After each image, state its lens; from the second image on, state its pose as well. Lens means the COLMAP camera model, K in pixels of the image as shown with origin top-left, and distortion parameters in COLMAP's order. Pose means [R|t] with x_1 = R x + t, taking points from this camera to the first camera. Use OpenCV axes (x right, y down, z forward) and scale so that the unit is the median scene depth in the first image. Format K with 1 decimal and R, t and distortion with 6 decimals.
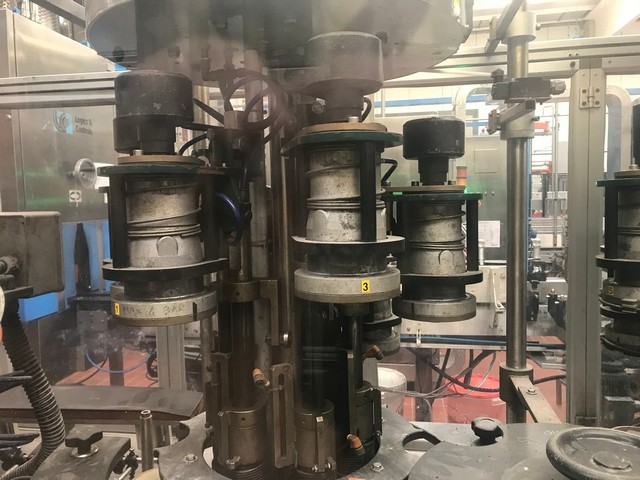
lens RADIAL K [[521.8, 0, 317.0], [0, 521.8, 238.3], [0, 0, 1]] dist [0.035846, -0.018418]
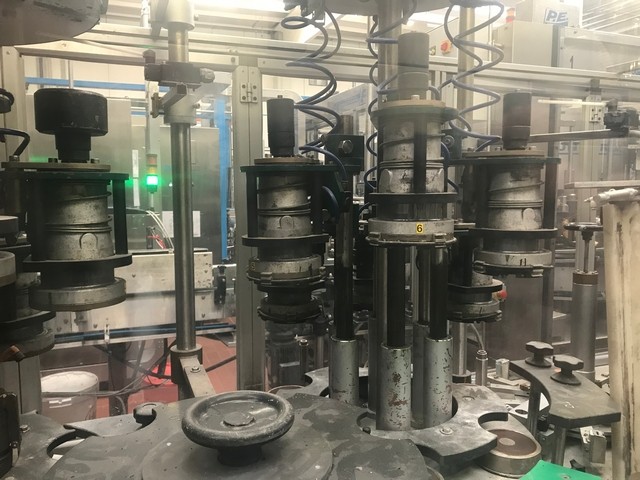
lens RADIAL K [[521.8, 0, 317.0], [0, 521.8, 238.3], [0, 0, 1]] dist [0.035846, -0.018418]
pose [[0.868579, -0.029116, 0.494694, 0.109663], [0.023295, 0.999568, 0.017931, 0.019847], [-0.495002, -0.004051, 0.868882, -0.013584]]
